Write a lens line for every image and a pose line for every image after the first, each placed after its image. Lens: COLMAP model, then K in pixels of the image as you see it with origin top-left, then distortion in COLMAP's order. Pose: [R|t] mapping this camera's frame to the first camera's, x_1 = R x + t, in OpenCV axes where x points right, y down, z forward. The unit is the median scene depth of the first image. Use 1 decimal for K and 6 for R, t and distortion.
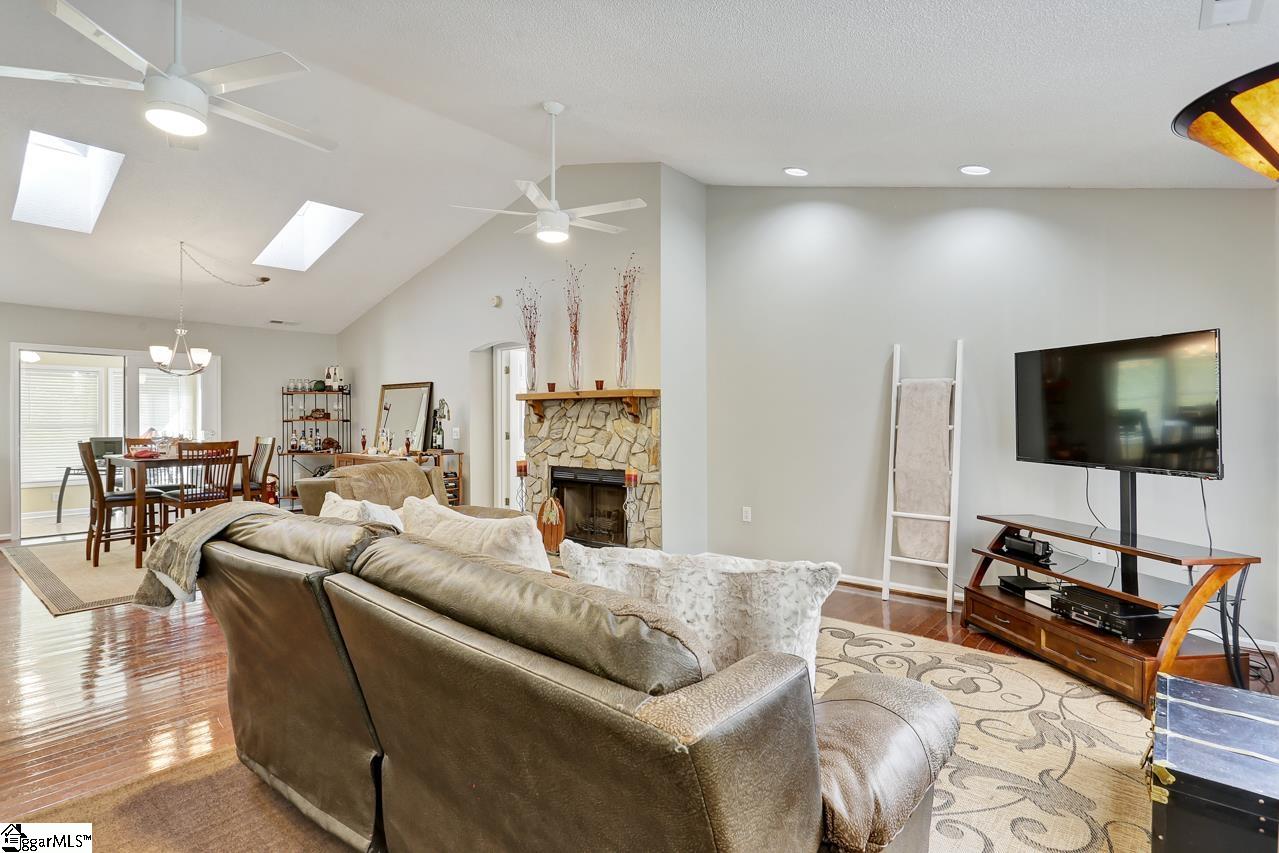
lens RADIAL K [[635.2, 0, 645.2], [0, 635.2, 426.4], [0, 0, 1]] dist [-0.006681, 0.004432]
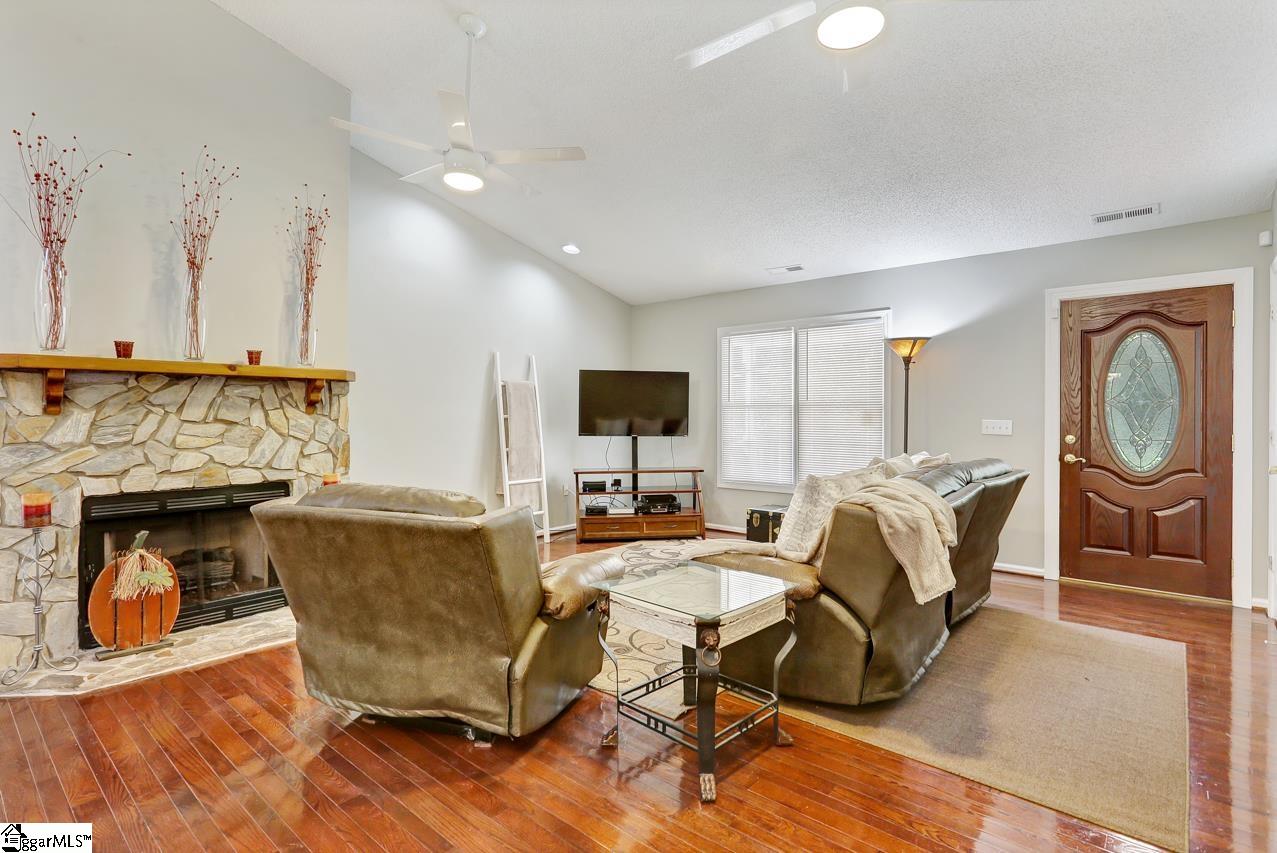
lens RADIAL K [[634.2, 0, 640.2], [0, 634.2, 414.5], [0, 0, 1]] dist [-0.006681, 0.004432]
pose [[0.009295, -0.004728, 0.999946, -0.729449], [0.010745, 0.999932, 0.004628, -0.003734], [-0.999899, 0.010702, 0.009345, 0.584327]]
